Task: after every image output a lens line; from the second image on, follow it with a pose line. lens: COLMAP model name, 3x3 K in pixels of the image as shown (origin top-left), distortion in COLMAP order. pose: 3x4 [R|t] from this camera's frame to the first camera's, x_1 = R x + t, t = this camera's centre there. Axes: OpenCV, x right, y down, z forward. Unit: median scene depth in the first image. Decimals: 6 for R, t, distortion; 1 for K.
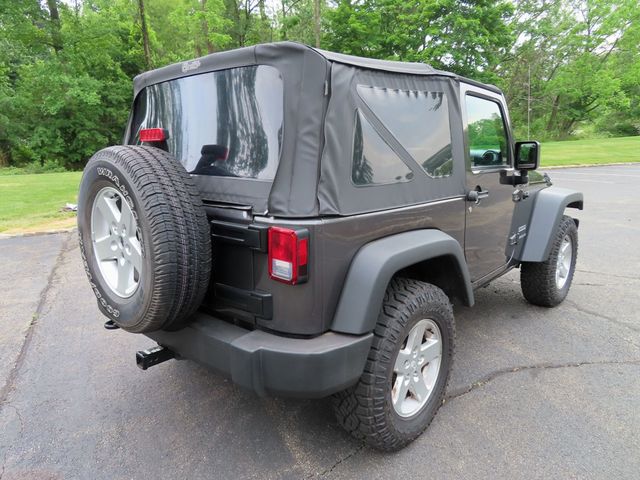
lens RADIAL K [[455.9, 0, 316.3], [0, 455.9, 244.6], [0, 0, 1]] dist [-0.011237, 0.006790]
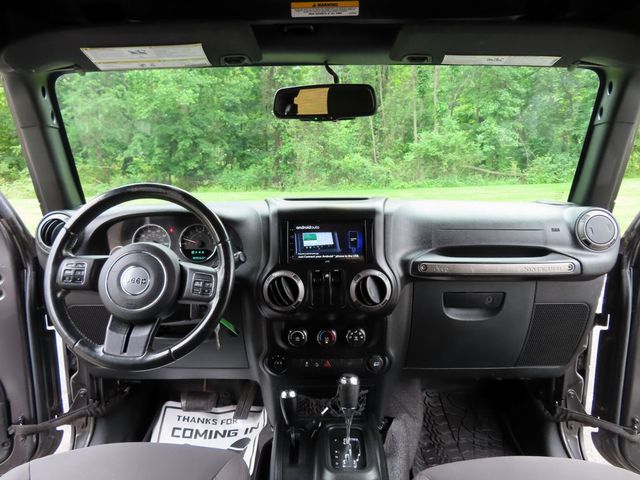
lens RADIAL K [[455.9, 0, 319.6], [0, 455.9, 241.0], [0, 0, 1]] dist [-0.011237, 0.006790]
pose [[0.925138, 0.084463, -0.370116, 0.031217], [-0.098354, 0.994974, -0.018784, -0.092334], [0.366670, 0.053781, 0.928796, 0.409471]]
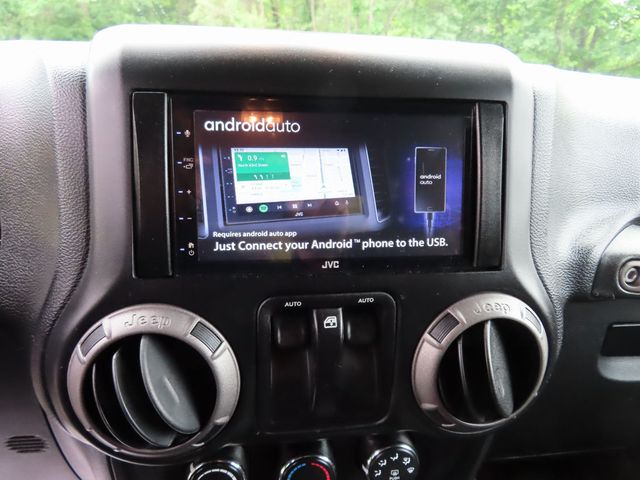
lens RADIAL K [[455.9, 0, 322.3], [0, 455.9, 240.1], [0, 0, 1]] dist [-0.011237, 0.006790]
pose [[0.971630, 0.140915, -0.189942, 0.019541], [-0.120667, 0.986091, 0.114302, -0.093014], [0.203406, -0.088139, 0.975119, 0.435480]]
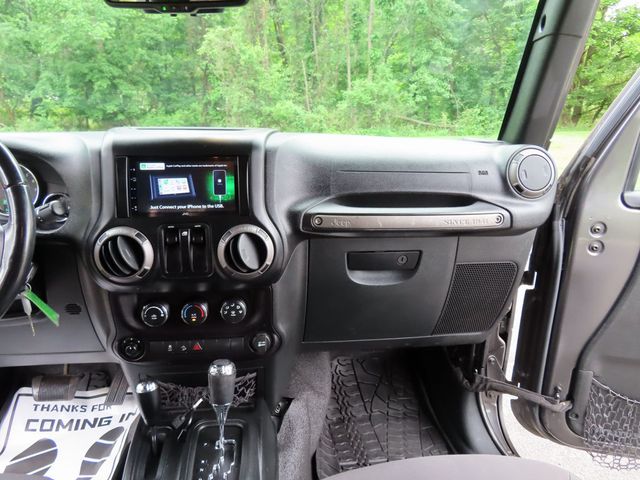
lens RADIAL K [[455.9, 0, 318.8], [0, 455.9, 241.0], [0, 0, 1]] dist [-0.011237, 0.006790]
pose [[0.967402, 0.110794, -0.227724, 0.032172], [-0.096184, 0.992585, 0.074318, -0.092603], [0.234269, -0.049992, 0.970886, 0.420037]]
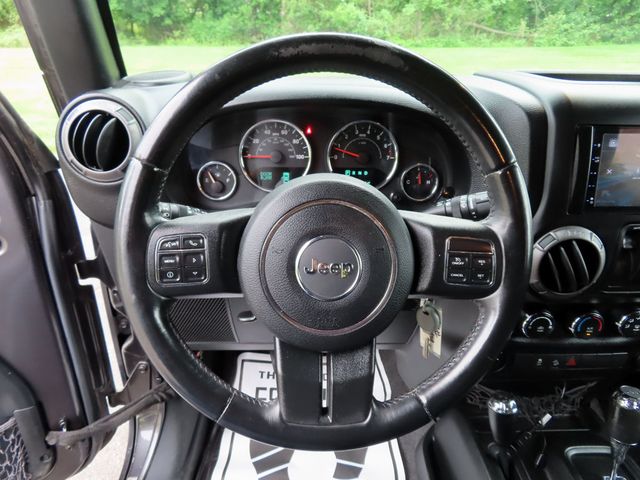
lens RADIAL K [[455.9, 0, 320.6], [0, 455.9, 244.2], [0, 0, 1]] dist [-0.011237, 0.006790]
pose [[0.941360, 0.193251, -0.276579, 0.010149], [-0.117604, 0.956250, 0.267873, -0.093519], [0.316245, -0.219638, 0.922902, 0.422121]]
